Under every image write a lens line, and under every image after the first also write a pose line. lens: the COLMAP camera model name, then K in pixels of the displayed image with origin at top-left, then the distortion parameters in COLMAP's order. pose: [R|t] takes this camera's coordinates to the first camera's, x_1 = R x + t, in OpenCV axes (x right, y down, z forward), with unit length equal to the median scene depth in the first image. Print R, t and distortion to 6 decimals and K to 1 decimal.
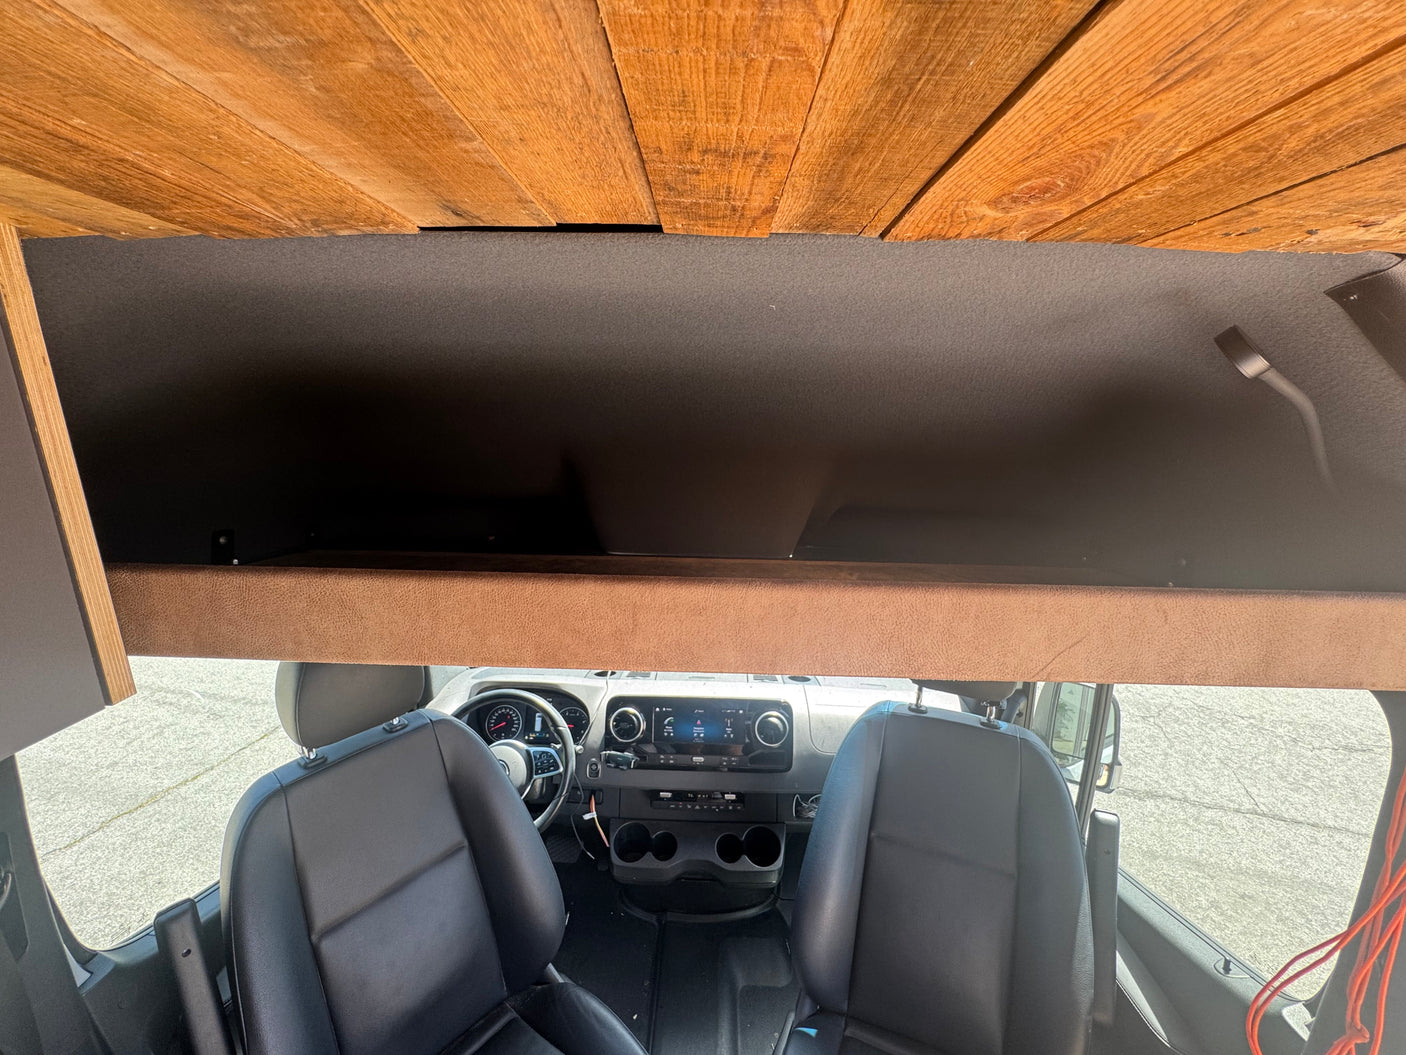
lens RADIAL K [[568.0, 0, 696.2], [0, 568.0, 529.9], [0, 0, 1]] dist [0.001392, 0.000207]
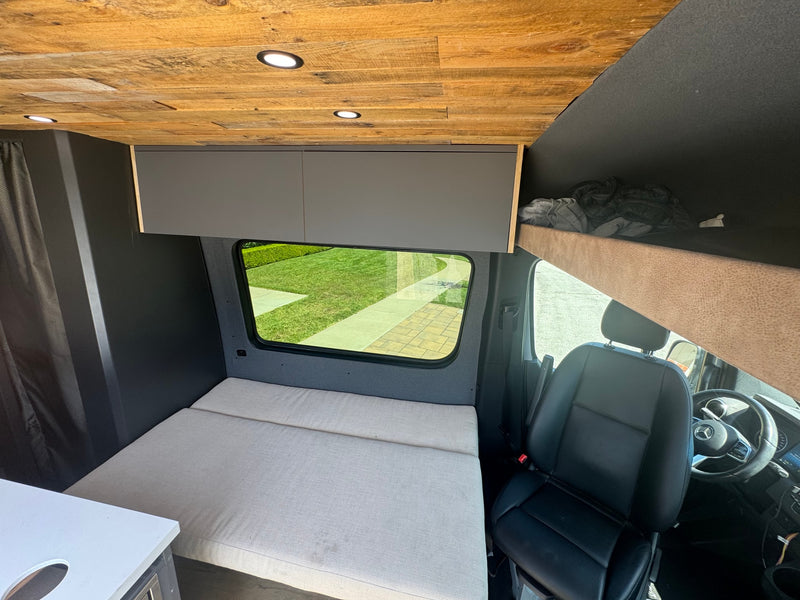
lens RADIAL K [[323.2, 0, 396.1], [0, 323.2, 301.4], [0, 0, 1]] dist [0.001392, 0.000207]
pose [[-0.165927, 0.244760, -0.955281, 0.655302], [-0.250389, 0.926506, 0.280878, 0.069504], [0.953821, 0.285797, -0.092447, 0.199547]]
